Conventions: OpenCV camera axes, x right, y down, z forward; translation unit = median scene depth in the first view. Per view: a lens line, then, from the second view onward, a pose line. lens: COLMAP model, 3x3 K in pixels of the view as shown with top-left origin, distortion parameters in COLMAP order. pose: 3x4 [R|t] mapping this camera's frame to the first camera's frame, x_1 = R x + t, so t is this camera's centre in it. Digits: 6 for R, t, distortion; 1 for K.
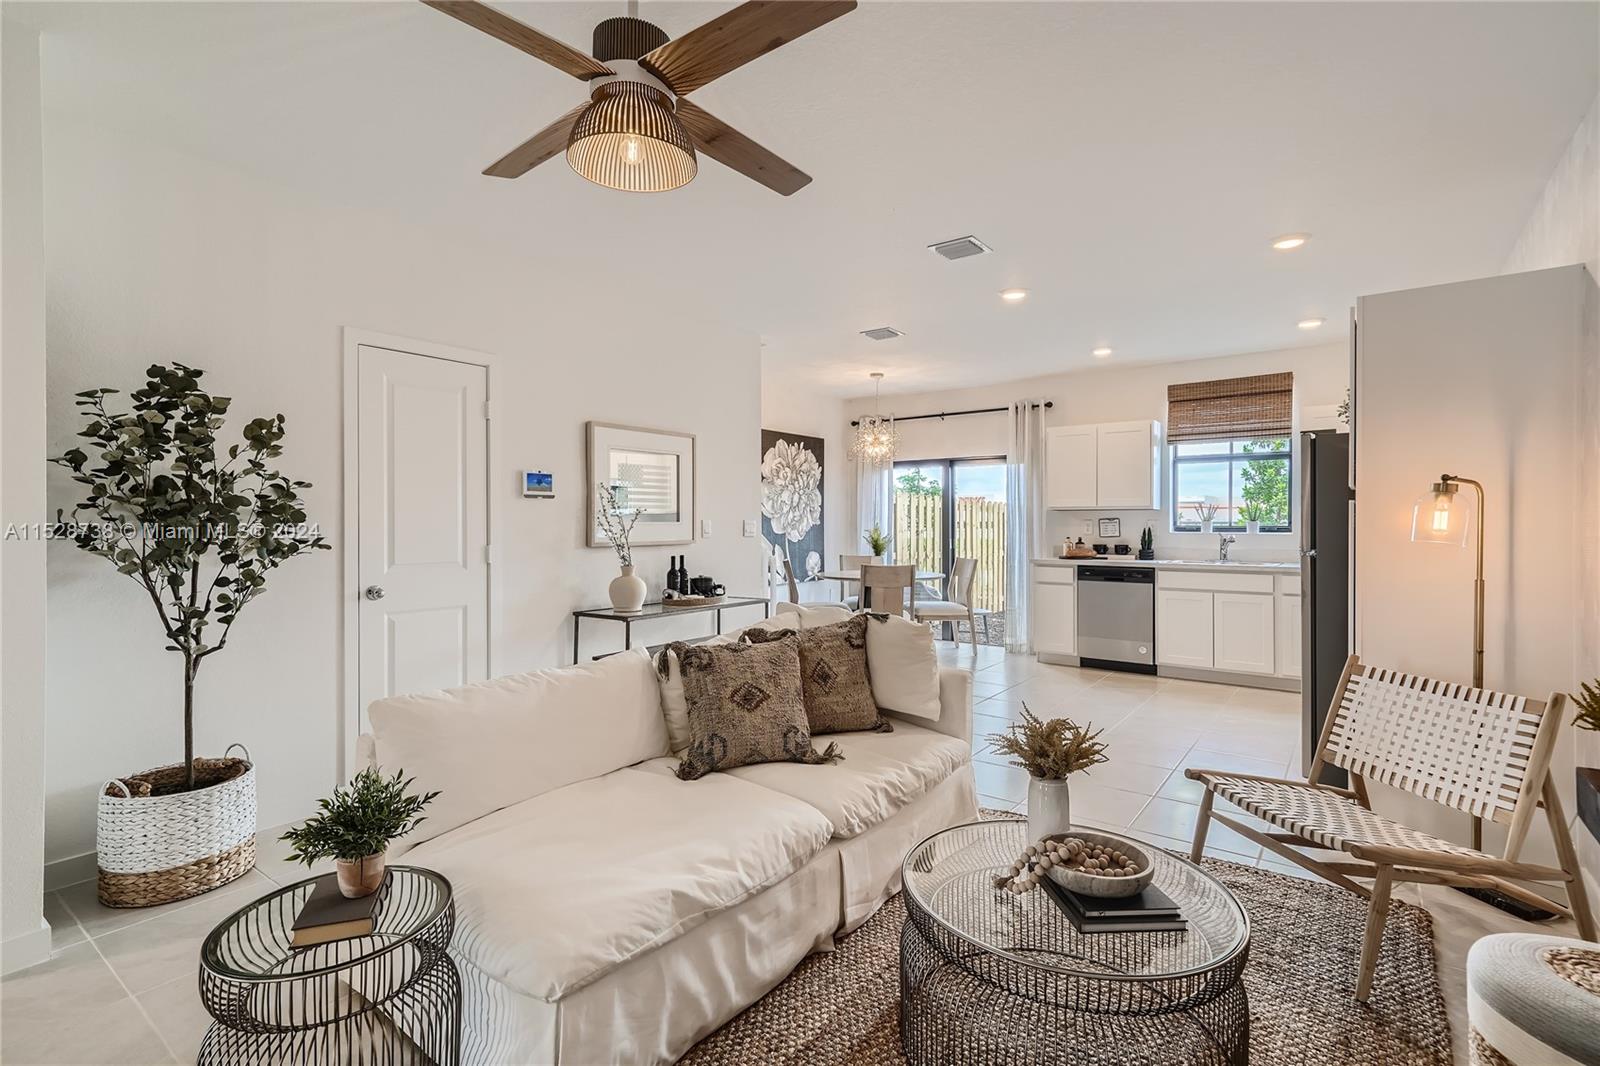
lens RADIAL K [[759.2, 0, 791.1], [0, 759.2, 528.7], [0, 0, 1]] dist [0.005349, 0.000517]
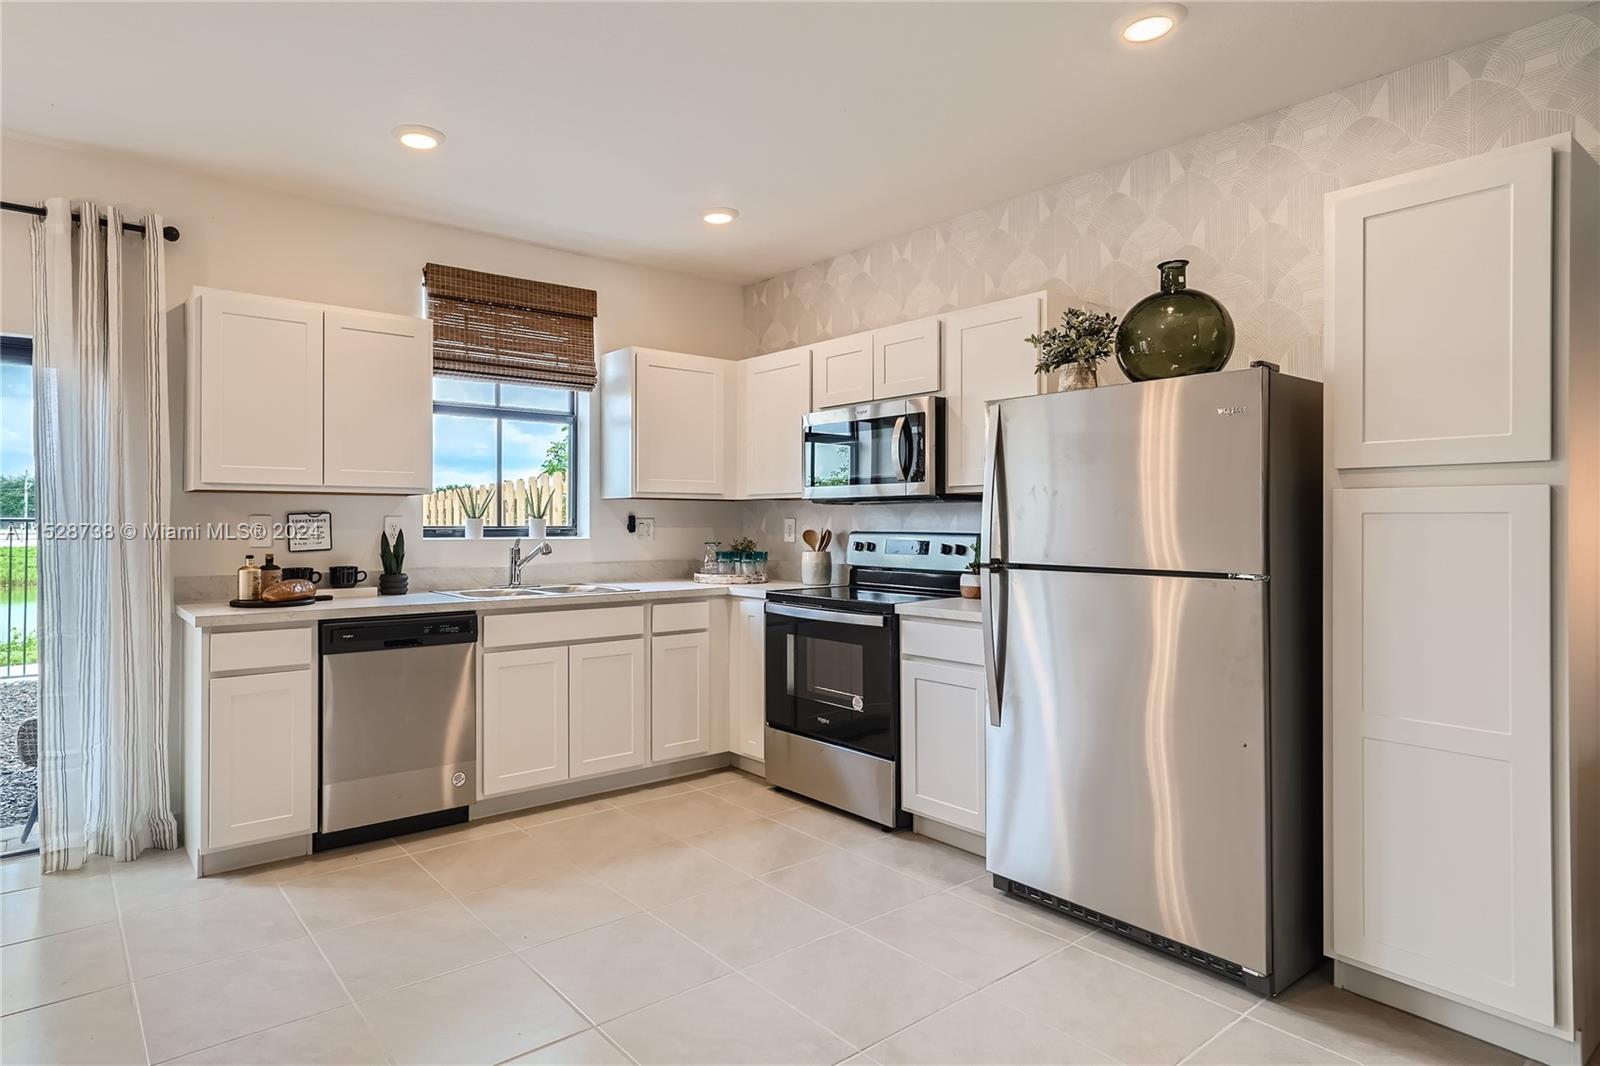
lens RADIAL K [[877.0, 0, 674.7], [0, 877.0, 513.1], [0, 0, 1]] dist [0.010284, -0.001704]
pose [[0.292418, 0.008836, 0.956250, -0.039274], [0.006048, 0.999920, -0.011089, -0.005521], [-0.956272, 0.009026, 0.292341, 0.662111]]
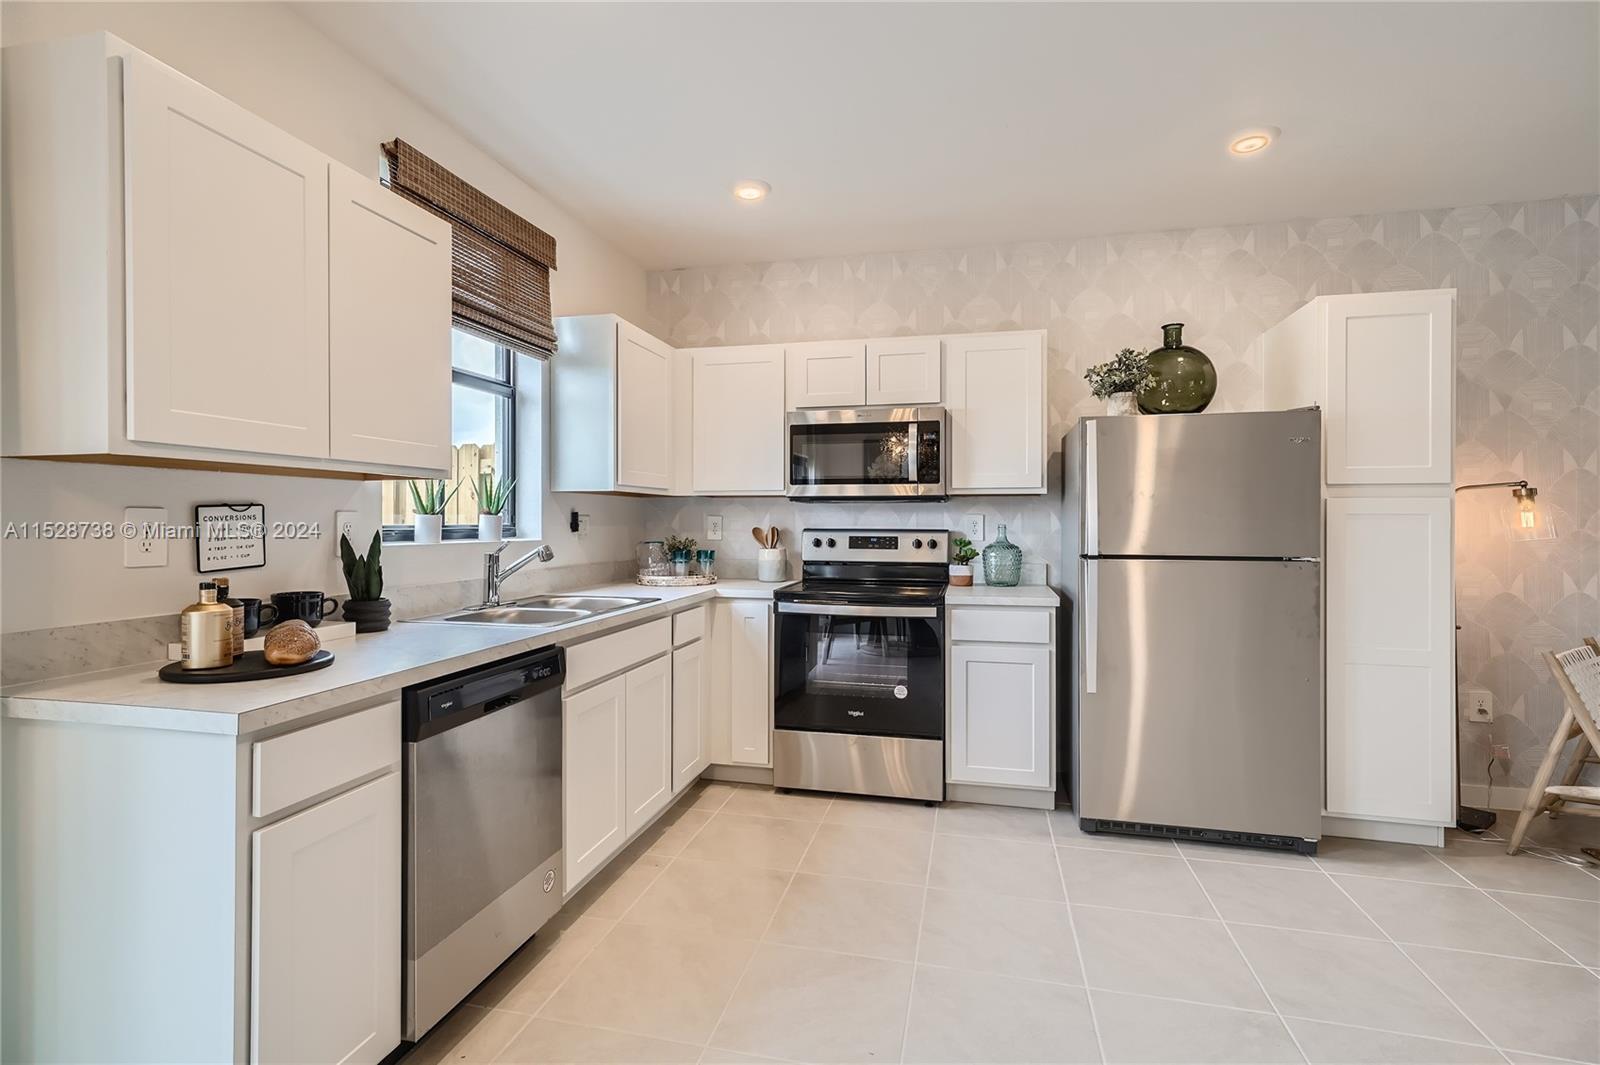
lens RADIAL K [[759.2, 0, 797.3], [0, 759.2, 516.4], [0, 0, 1]] dist [0.005349, 0.000517]
pose [[-0.403412, 0.001303, 0.915017, 0.090235], [0.004428, 0.999990, 0.000528, -0.008161], [-0.915008, 0.004265, -0.403414, 0.980872]]
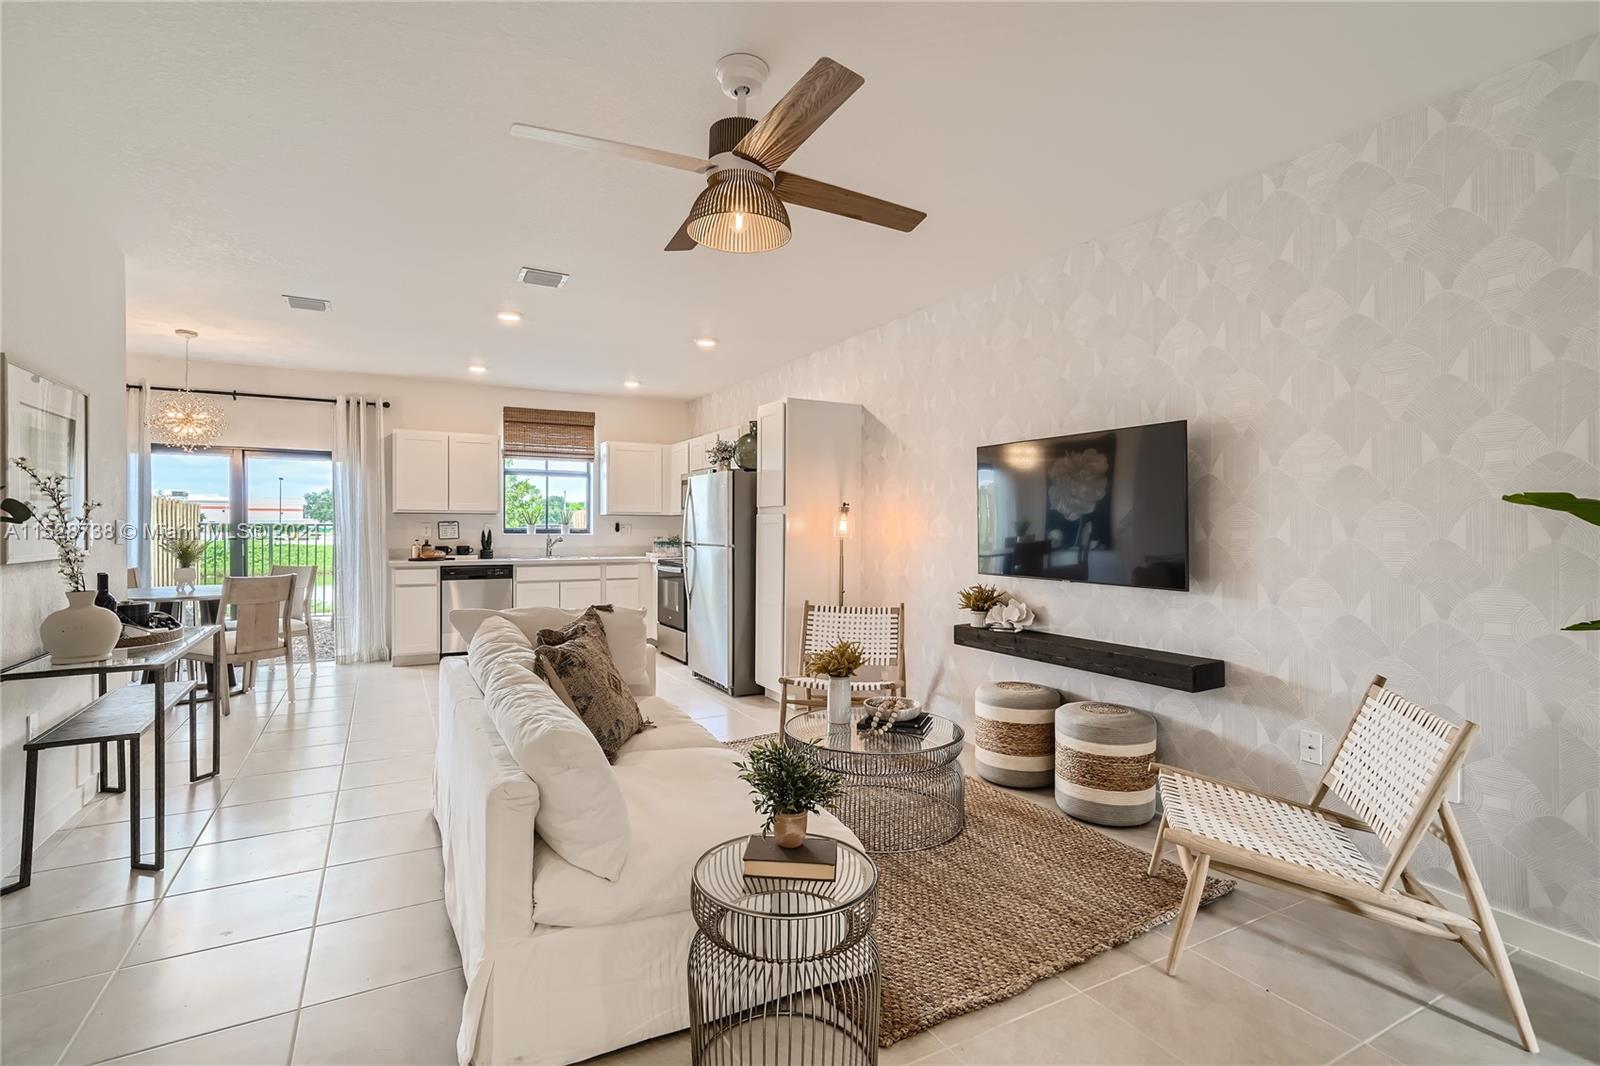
lens RADIAL K [[759.2, 0, 805.7], [0, 759.2, 530.6], [0, 0, 1]] dist [0.005349, 0.000517]
pose [[0.399399, -0.001926, 0.916775, -0.379416], [0.002970, 0.999995, 0.000807, -0.000035], [-0.916773, 0.002400, 0.399402, 0.123654]]
